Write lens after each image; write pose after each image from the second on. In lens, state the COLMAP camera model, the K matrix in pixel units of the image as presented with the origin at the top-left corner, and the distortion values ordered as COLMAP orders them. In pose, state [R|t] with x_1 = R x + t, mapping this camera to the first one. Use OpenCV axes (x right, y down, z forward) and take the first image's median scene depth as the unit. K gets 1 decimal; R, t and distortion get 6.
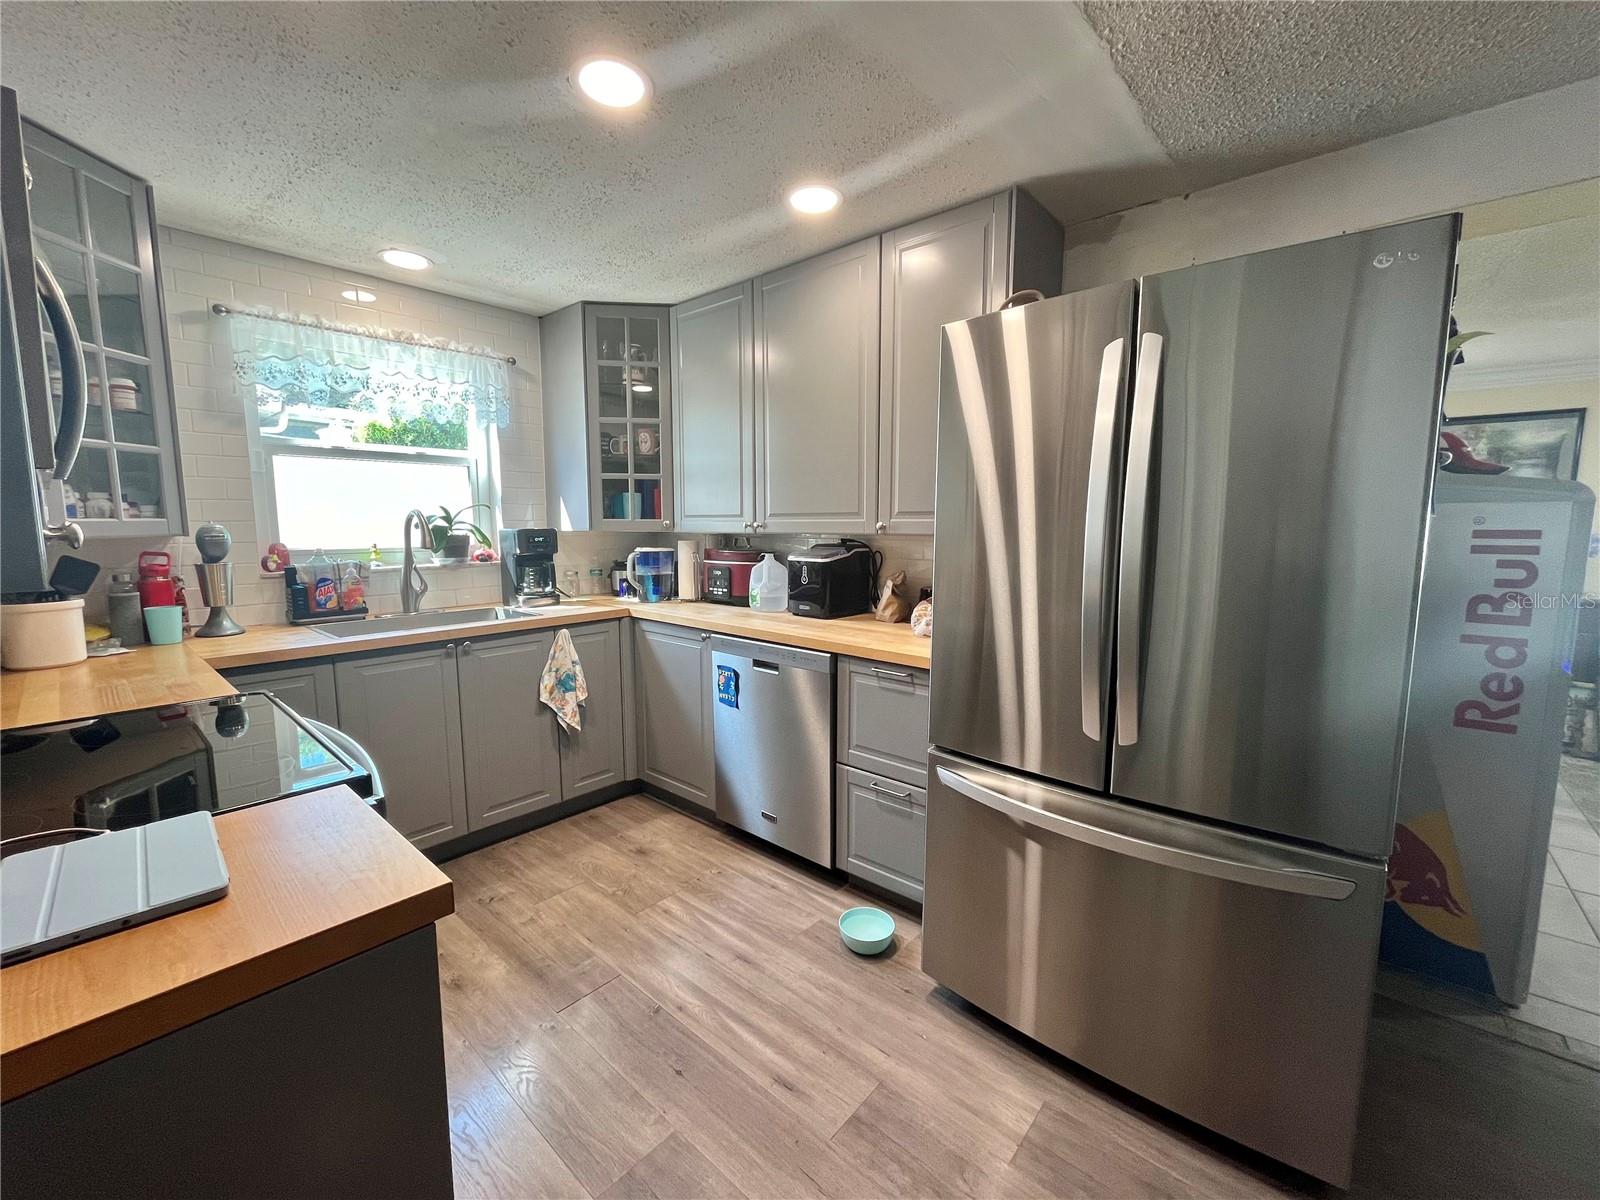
lens RADIAL K [[659.9, 0, 796.6], [0, 659.9, 598.5], [0, 0, 1]] dist [-0.008321, 0.000720]
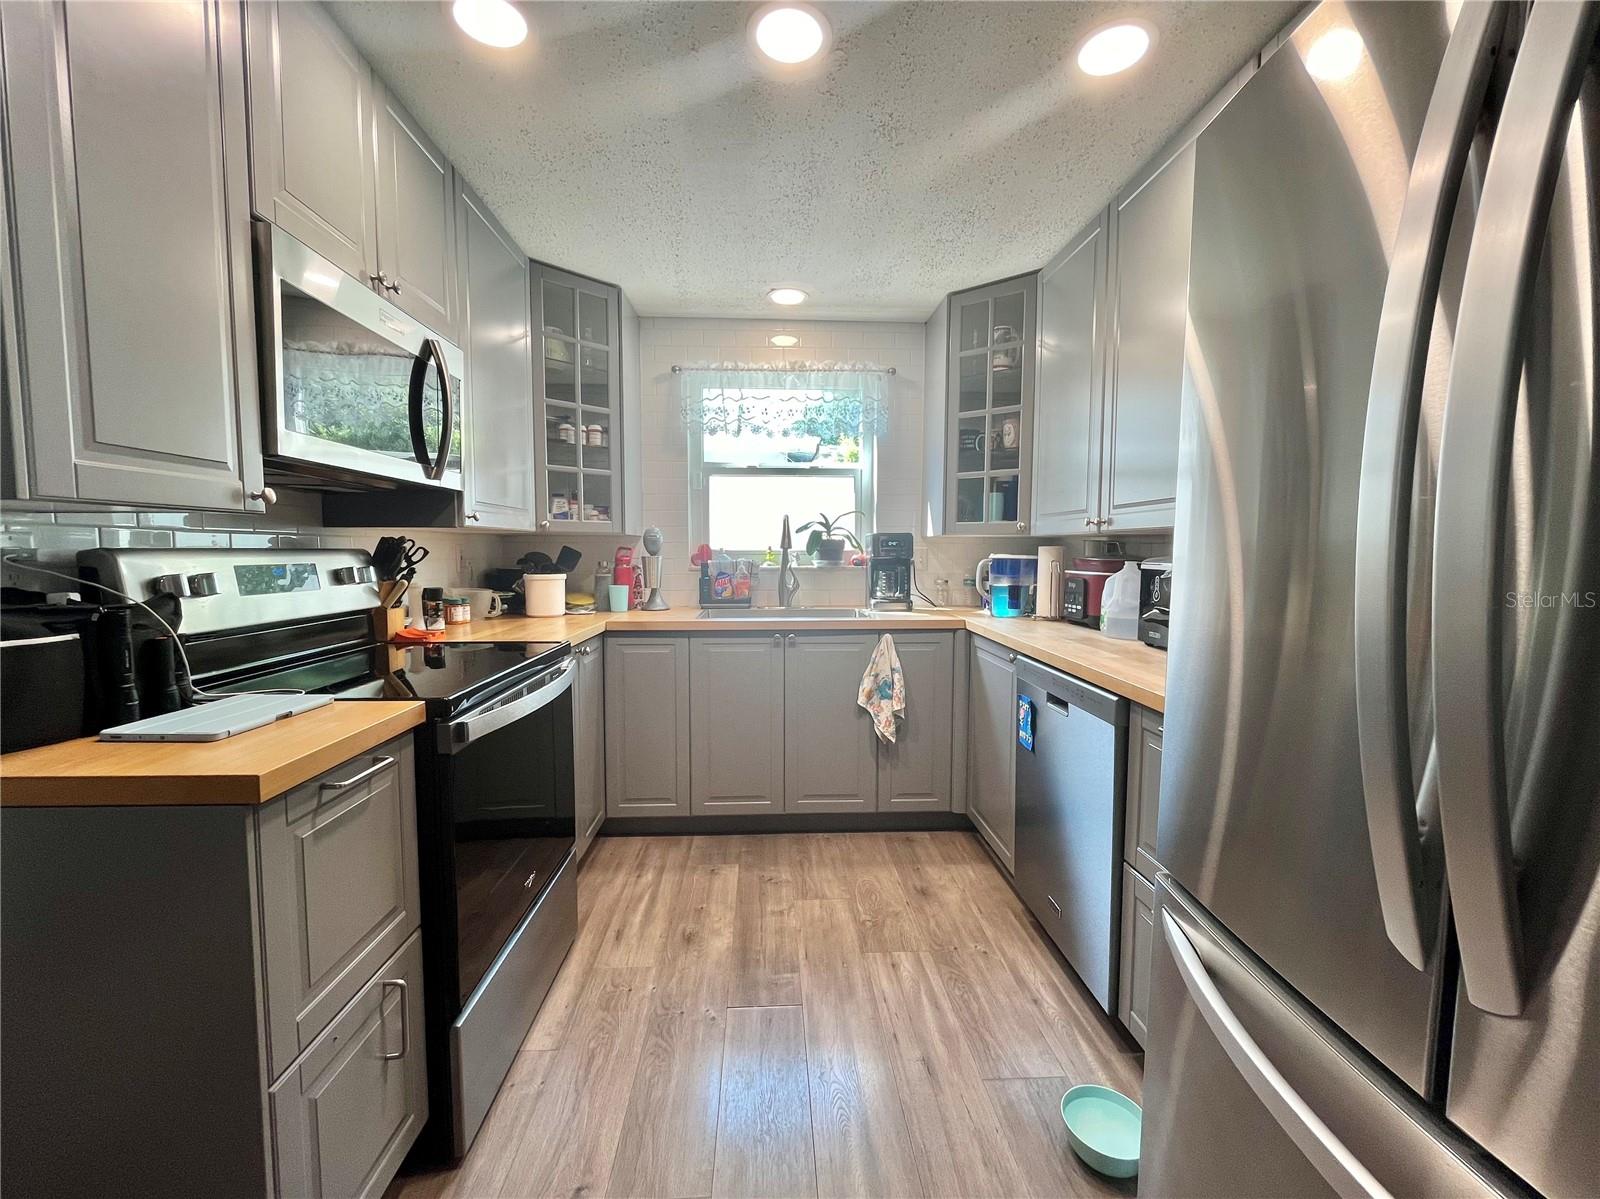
lens RADIAL K [[659.9, 0, 796.6], [0, 659.9, 598.0], [0, 0, 1]] dist [-0.008321, 0.000720]
pose [[0.691655, 0.055926, -0.720059, 0.246106], [-0.088545, 0.996042, -0.007691, 0.013220], [0.716780, 0.069078, 0.693870, 0.227276]]
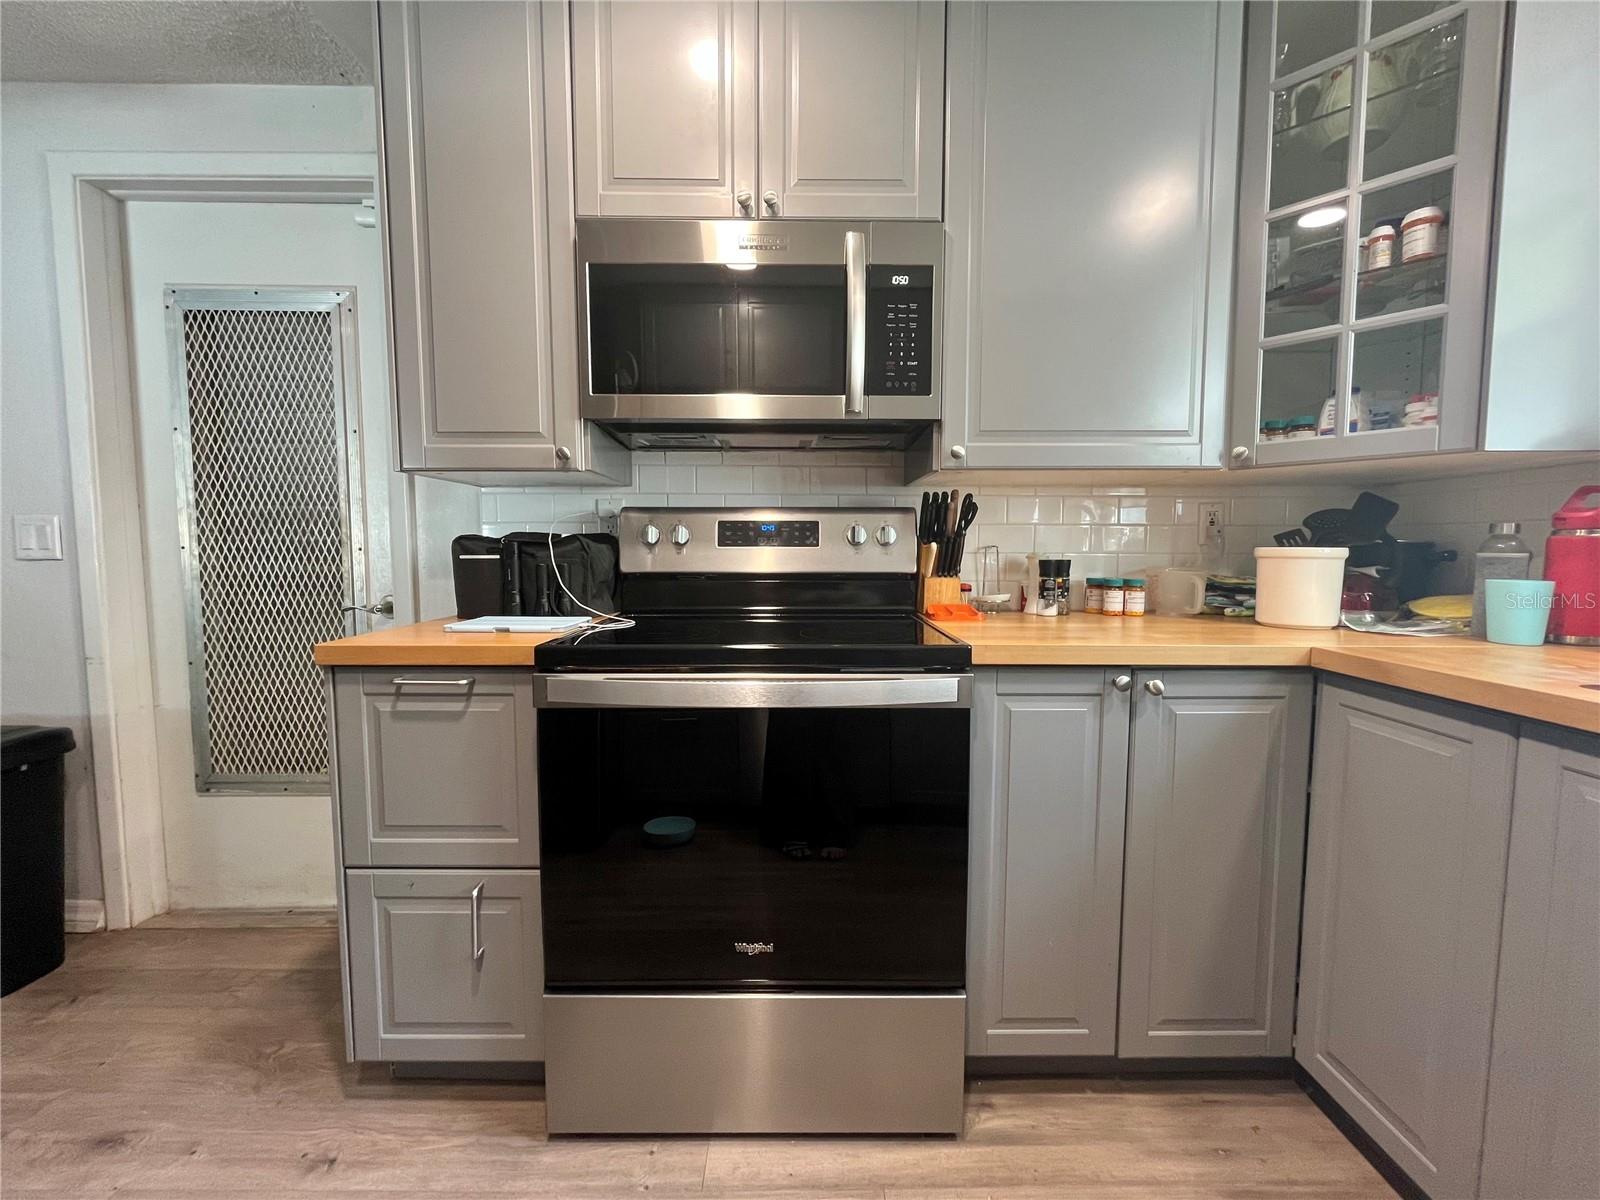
lens RADIAL K [[659.9, 0, 796.6], [0, 659.9, 598.5], [0, 0, 1]] dist [-0.008321, 0.000720]
pose [[-0.750178, 0.051722, -0.659211, -0.084743], [-0.077096, 0.983295, 0.164884, -0.013179], [0.656727, 0.174515, -0.733658, 0.781937]]
